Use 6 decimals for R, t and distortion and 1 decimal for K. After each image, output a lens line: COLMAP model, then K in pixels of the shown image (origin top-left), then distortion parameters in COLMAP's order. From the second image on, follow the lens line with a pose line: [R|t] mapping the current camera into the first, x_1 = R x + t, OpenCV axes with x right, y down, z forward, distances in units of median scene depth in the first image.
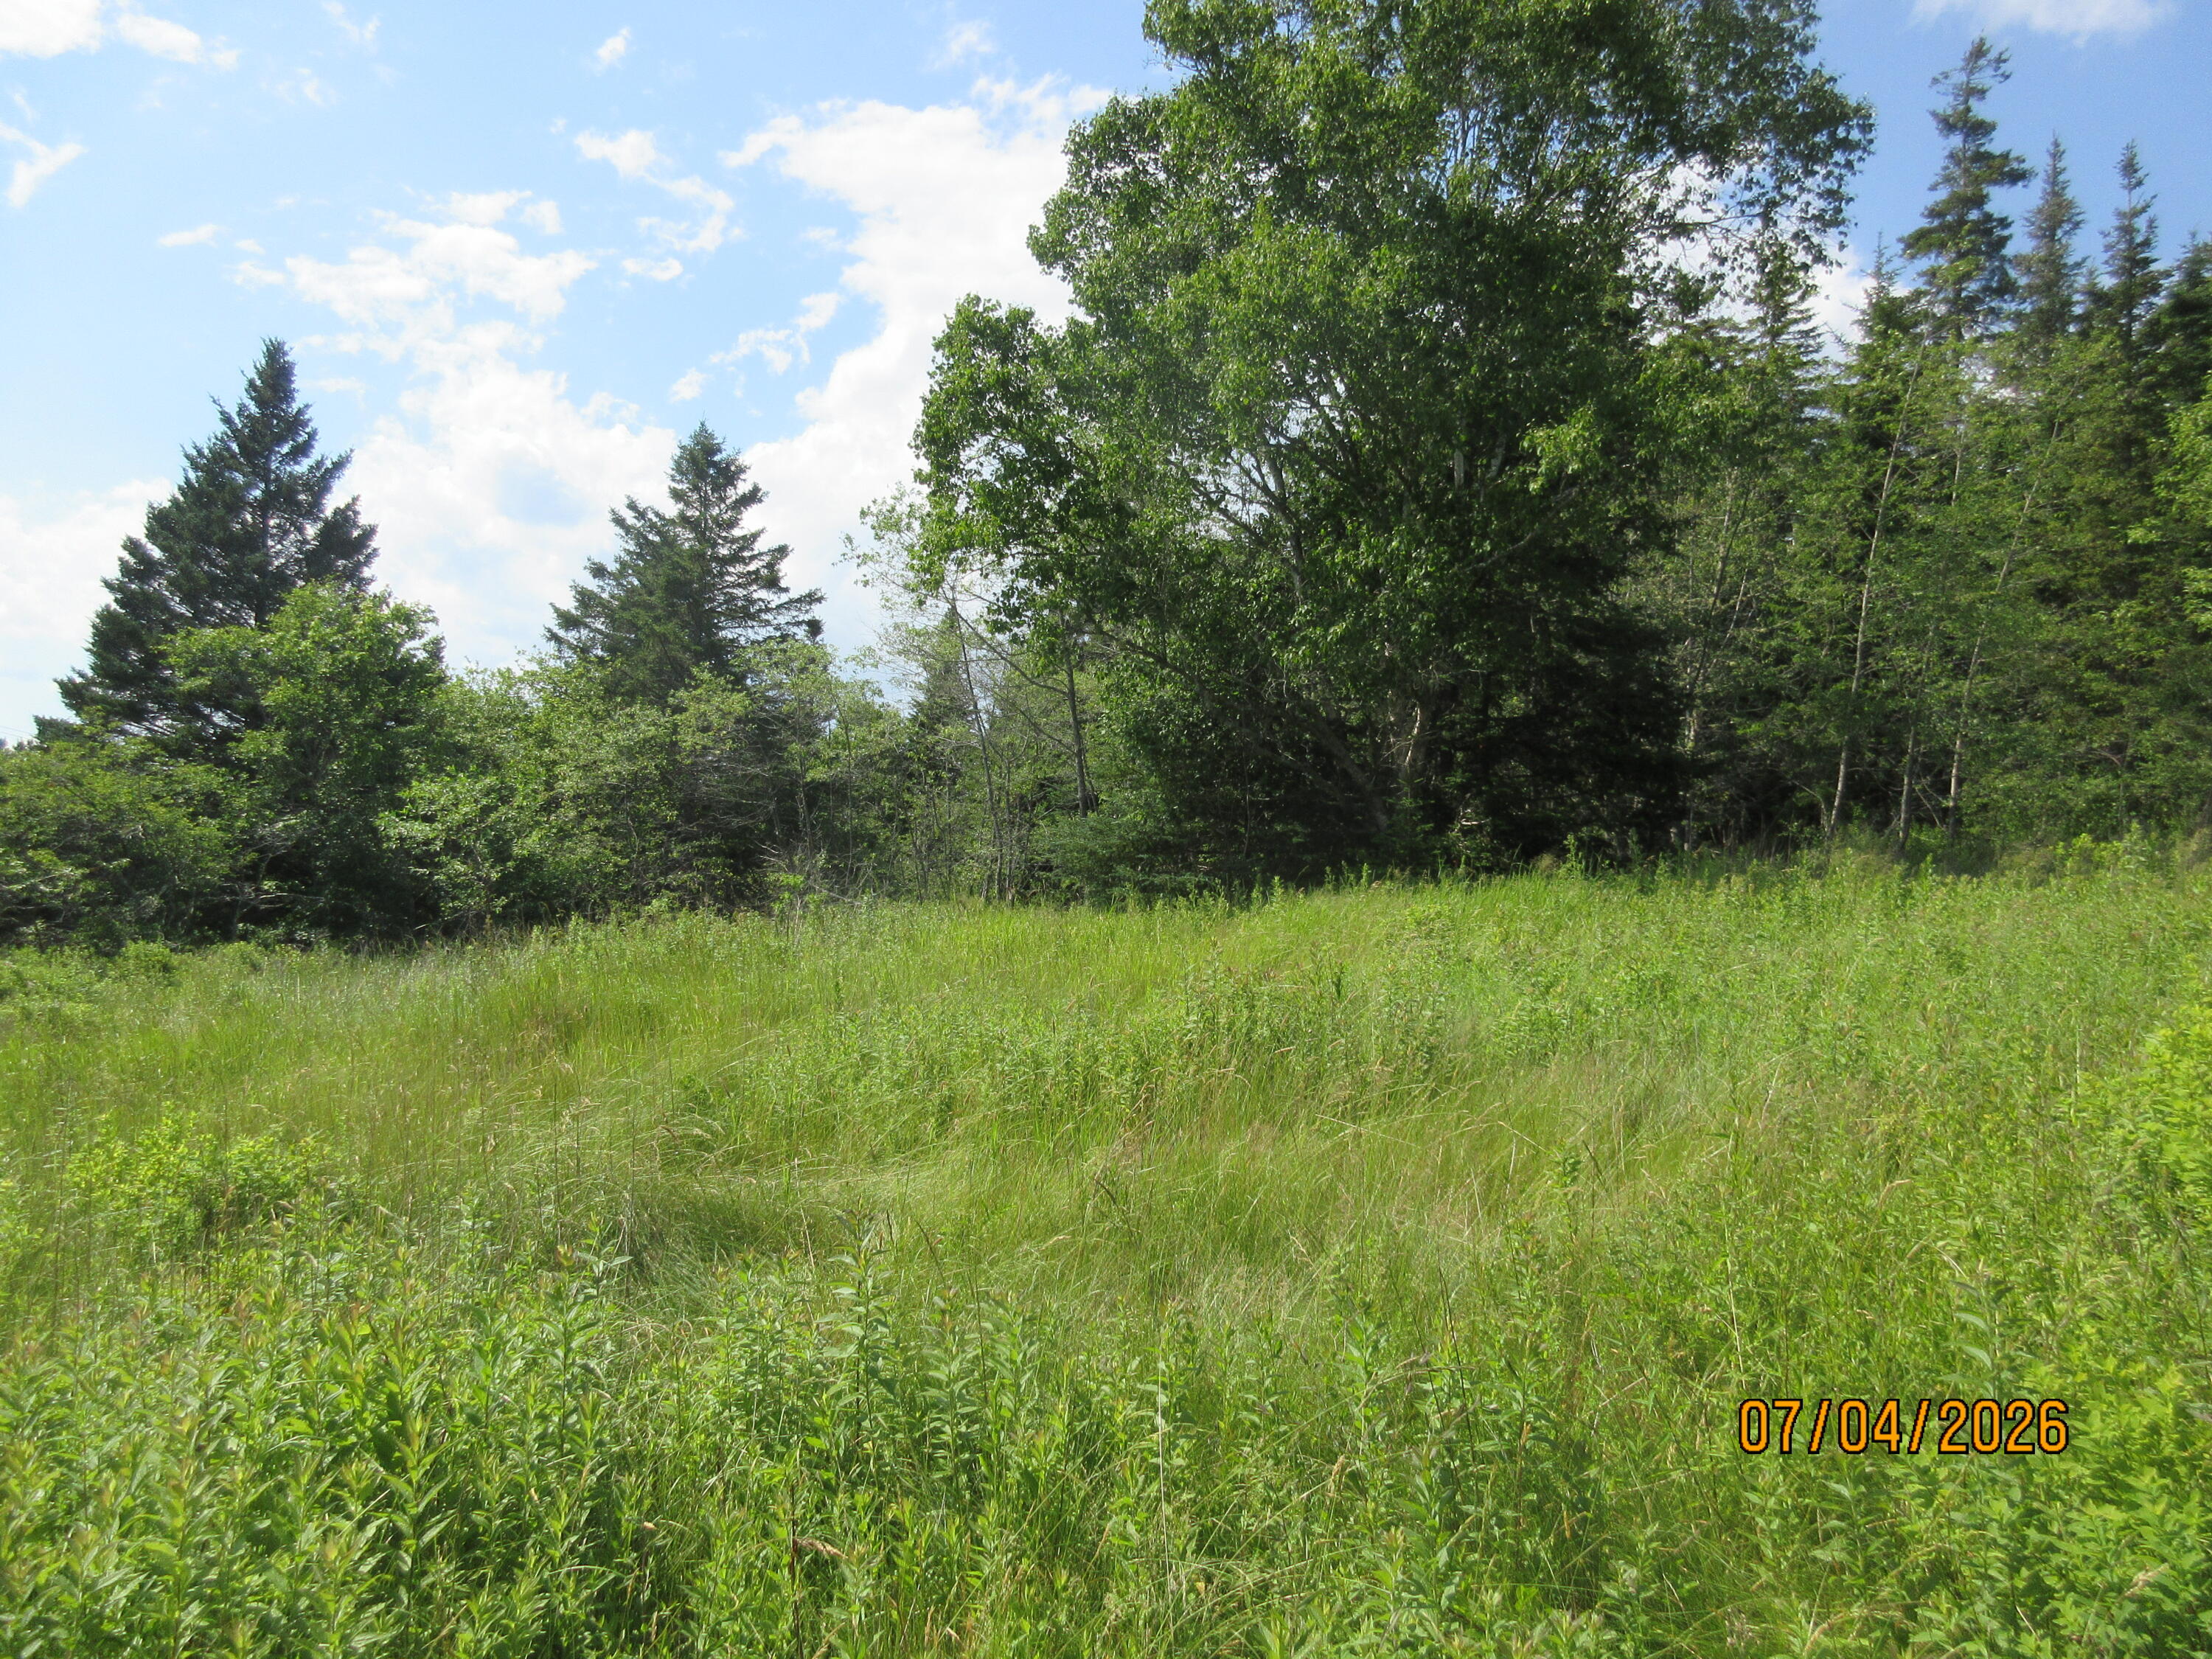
lens RADIAL K [[1485.9, 0, 1106.0], [0, 1485.9, 829.5], [0, 0, 1]] dist [0.004512, 0.001445]
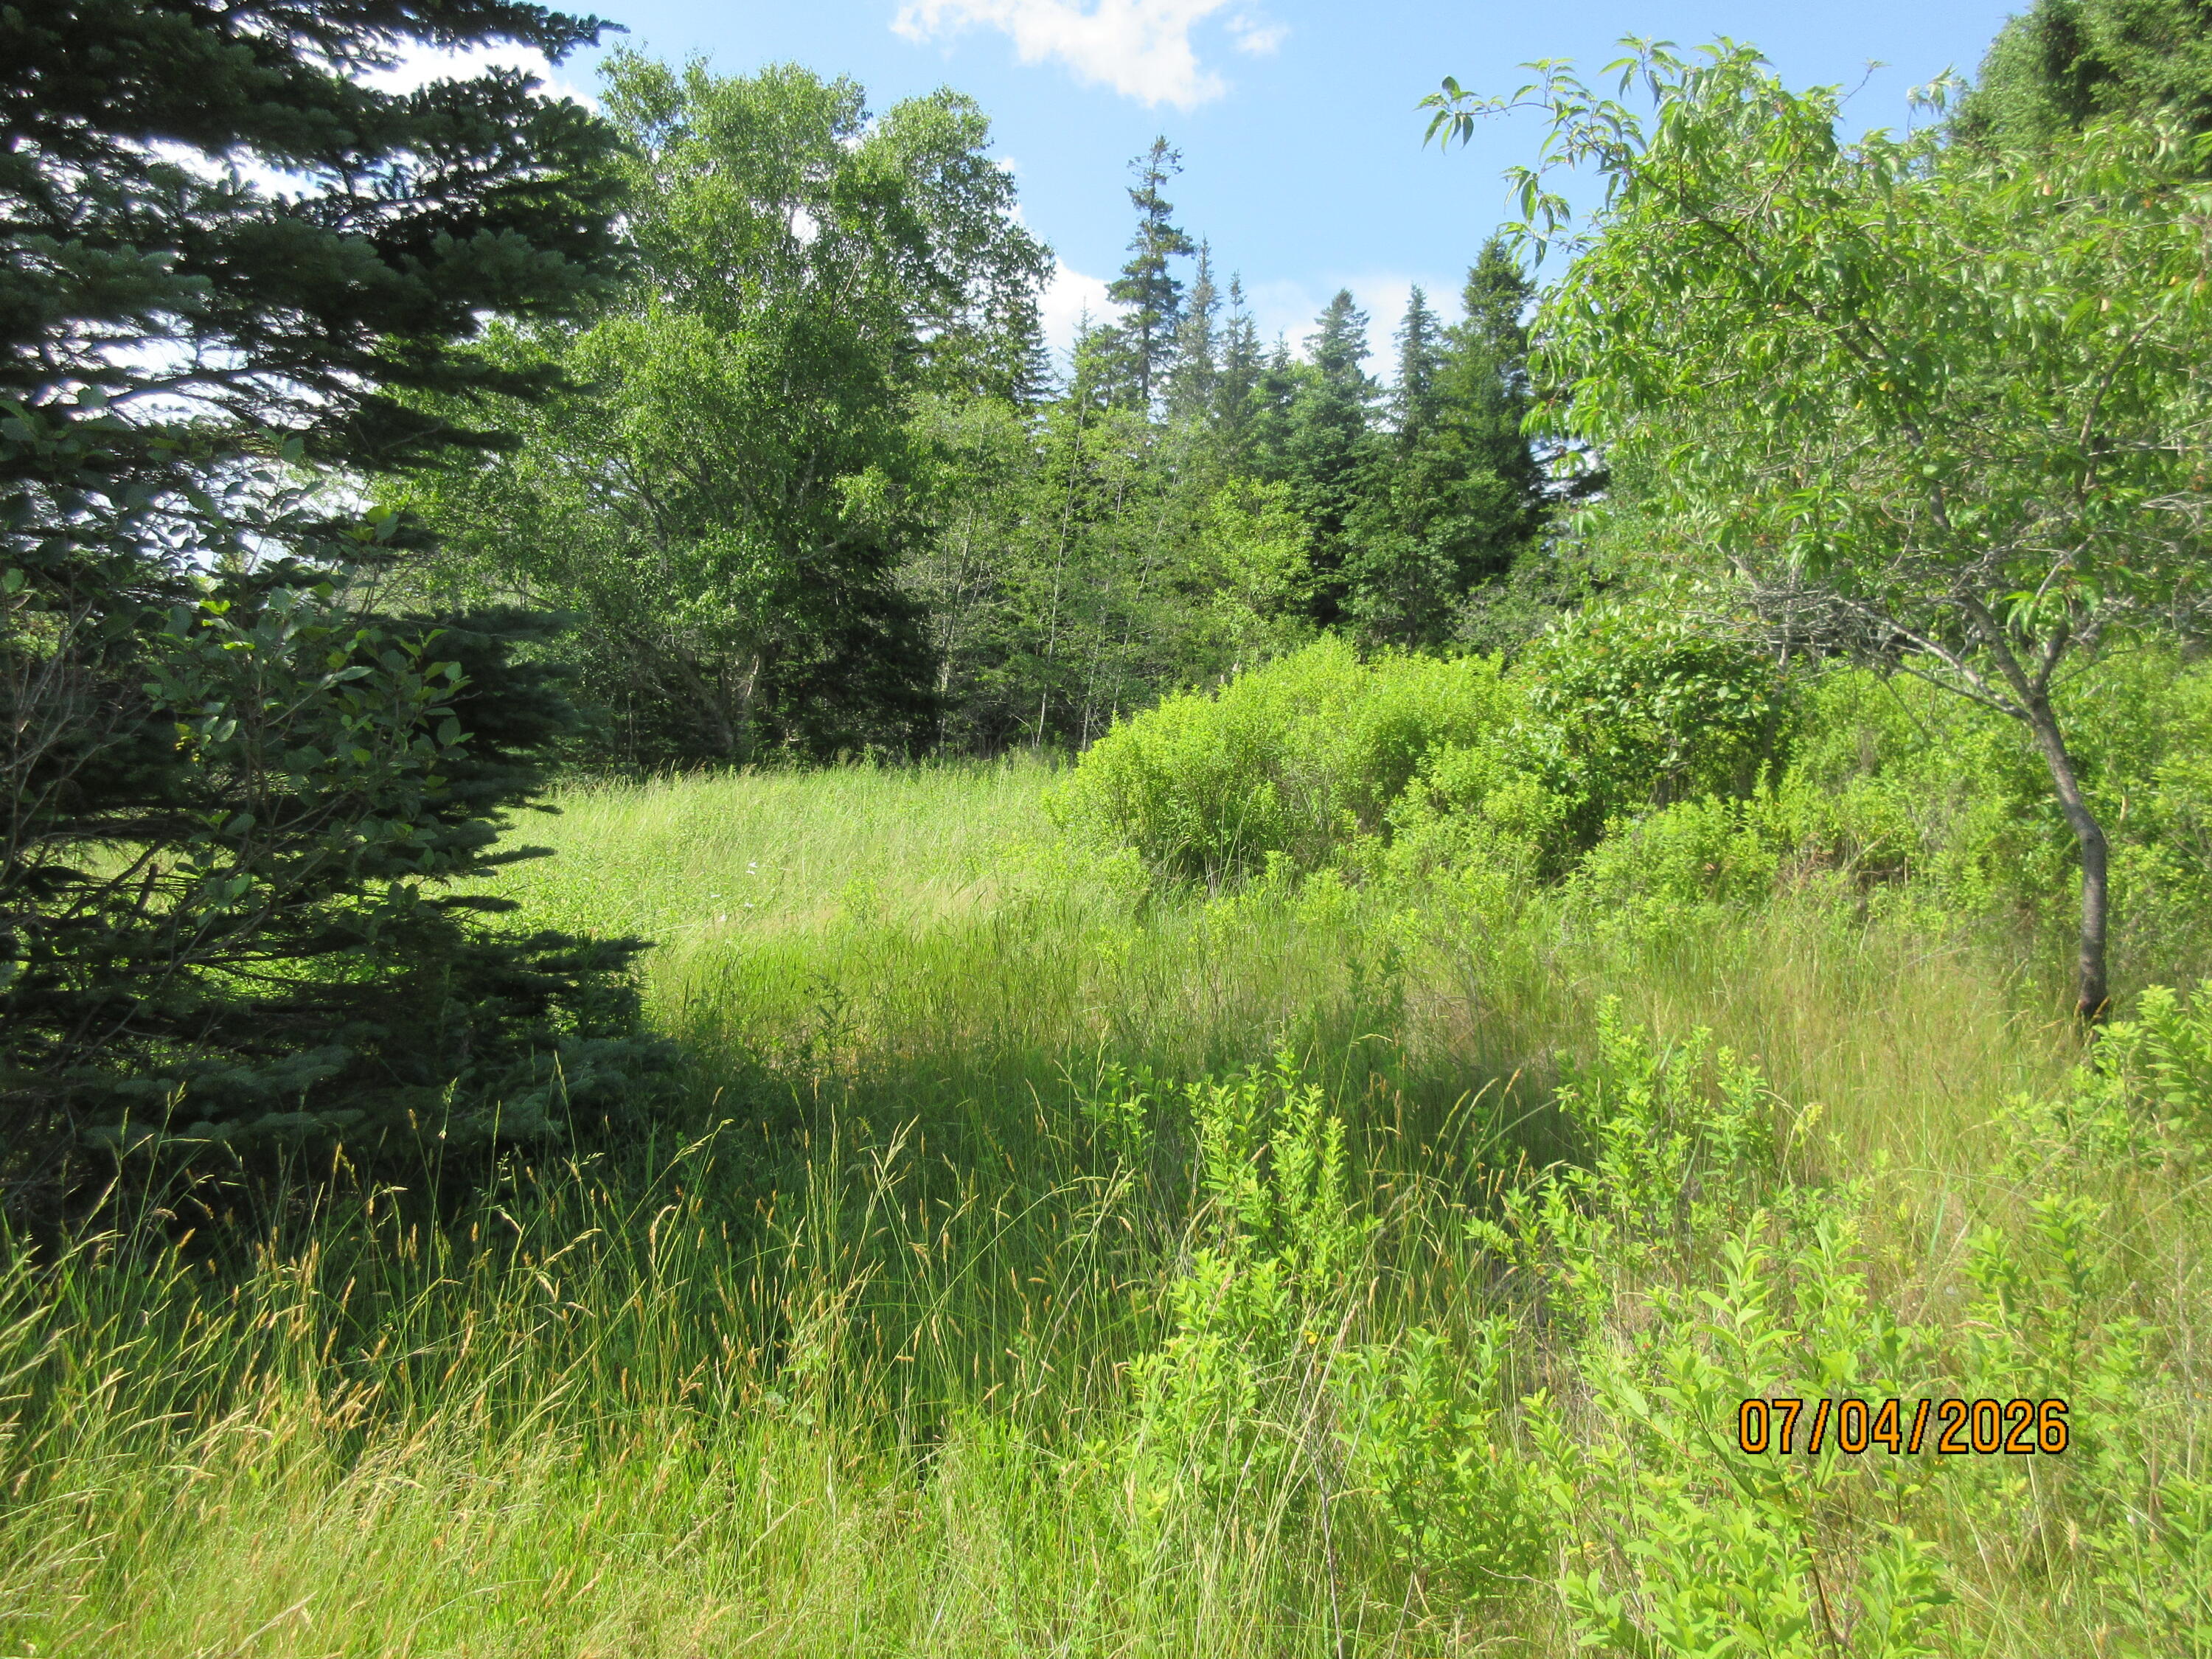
lens RADIAL K [[1485.9, 0, 1106.0], [0, 1485.9, 829.5], [0, 0, 1]] dist [0.004512, 0.001445]
pose [[0.890126, -0.017783, 0.455368, -0.089332], [-0.003085, 0.998980, 0.045042, 0.010812], [-0.455705, -0.041498, 0.889163, -0.257449]]
